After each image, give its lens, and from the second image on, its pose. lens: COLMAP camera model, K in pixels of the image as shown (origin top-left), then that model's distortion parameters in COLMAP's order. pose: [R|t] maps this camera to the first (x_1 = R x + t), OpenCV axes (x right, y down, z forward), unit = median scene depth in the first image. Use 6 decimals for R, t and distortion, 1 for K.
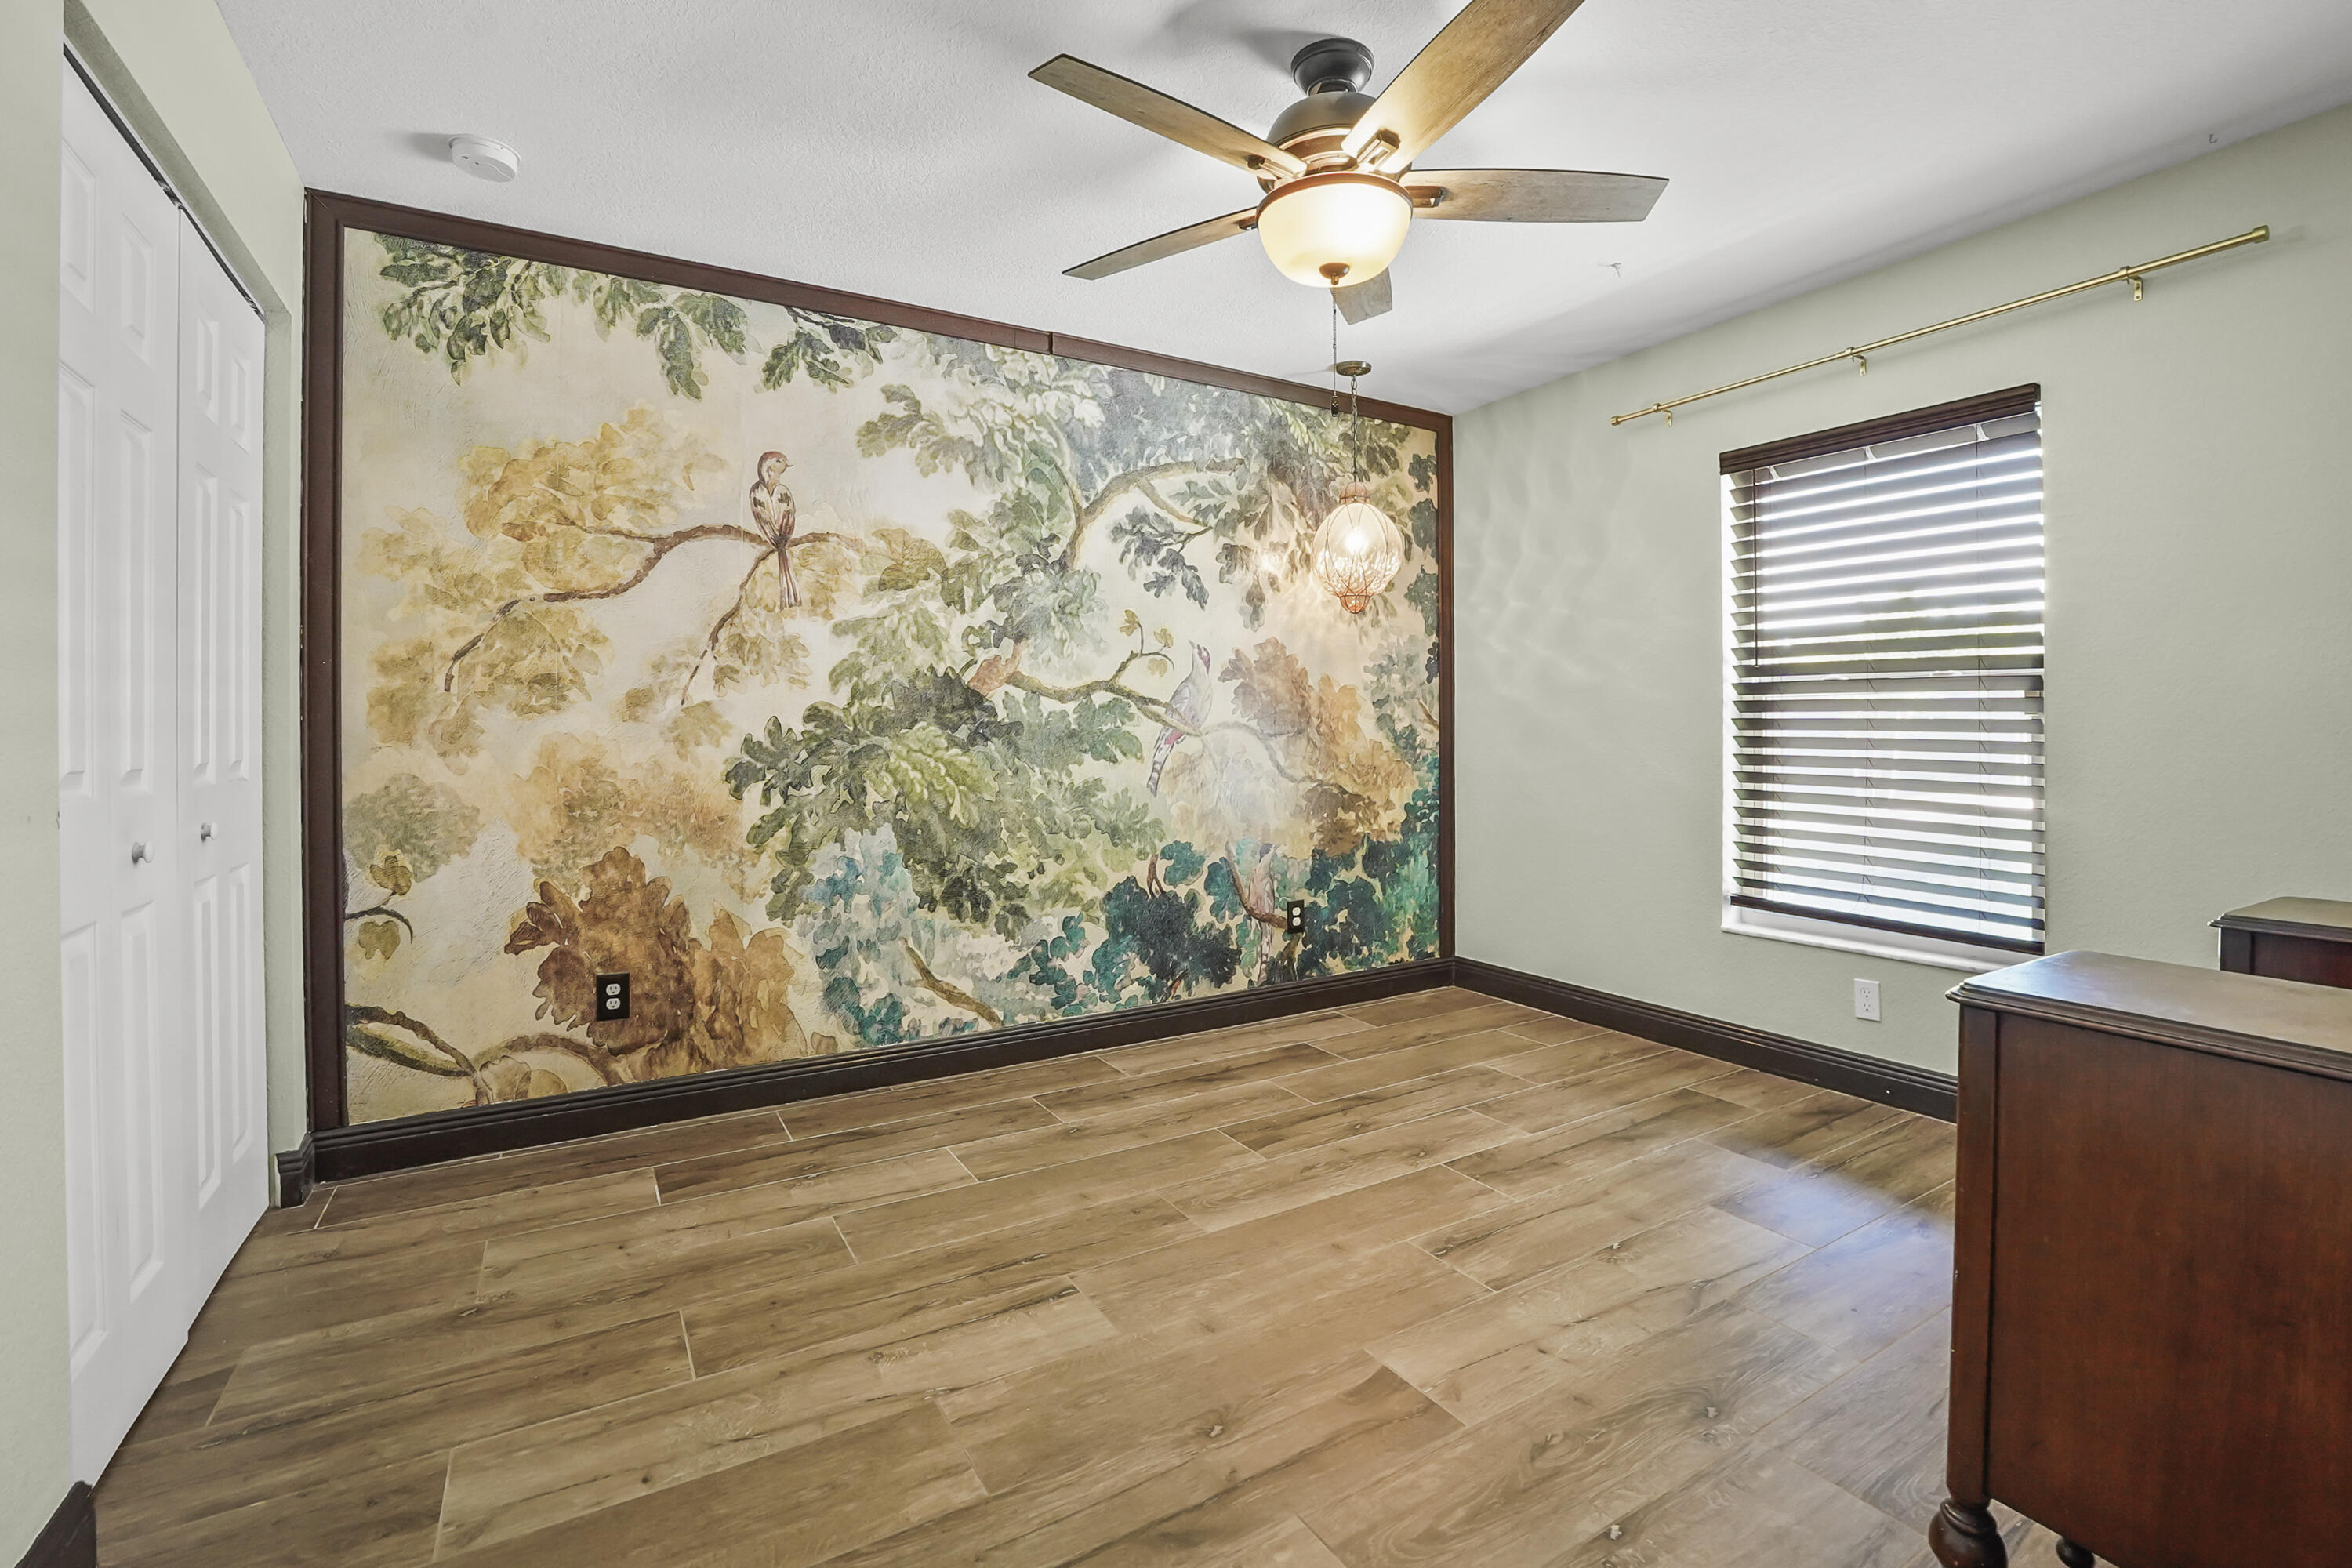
lens RADIAL K [[1026.0, 0, 1180.0], [0, 1026.0, 771.9], [0, 0, 1]] dist [-0.050459, 0.014289]
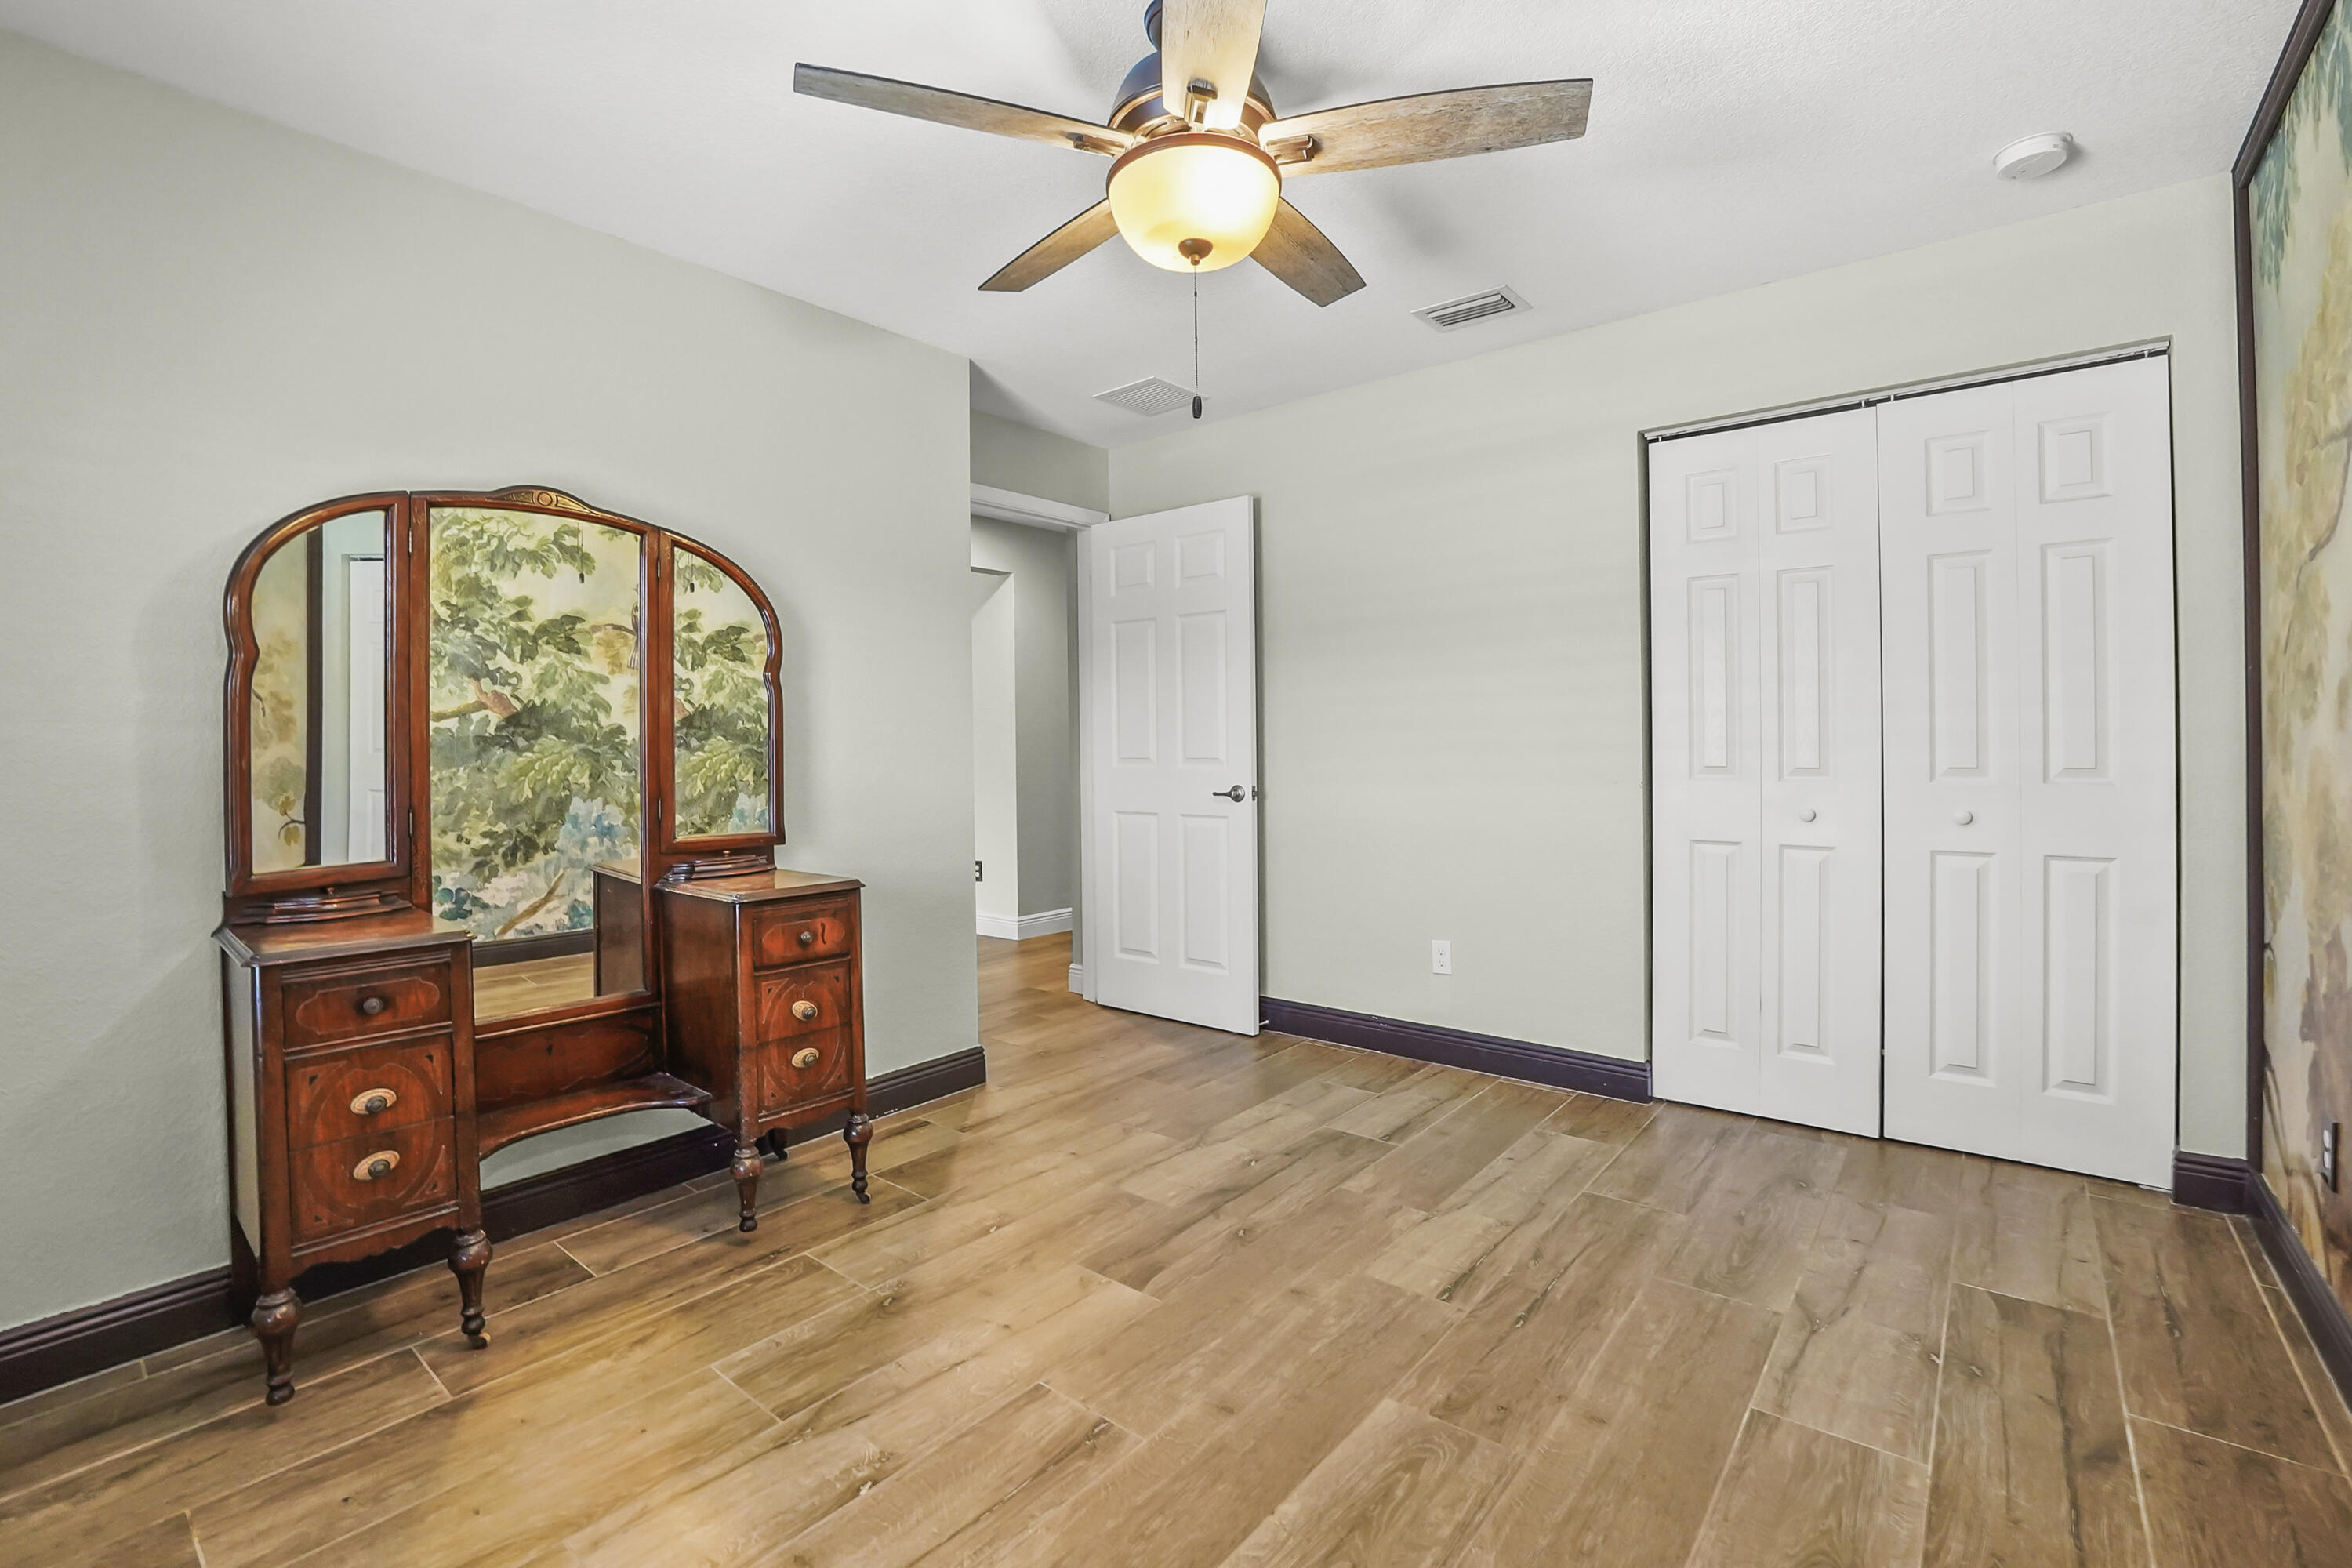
lens RADIAL K [[1026.0, 0, 1180.0], [0, 1026.0, 771.9], [0, 0, 1]] dist [-0.050459, 0.014289]
pose [[-0.938735, 0.027983, -0.343501, 0.477879], [0.005534, 0.997794, 0.066160, -0.092837], [0.344594, 0.060206, -0.936819, 1.812438]]
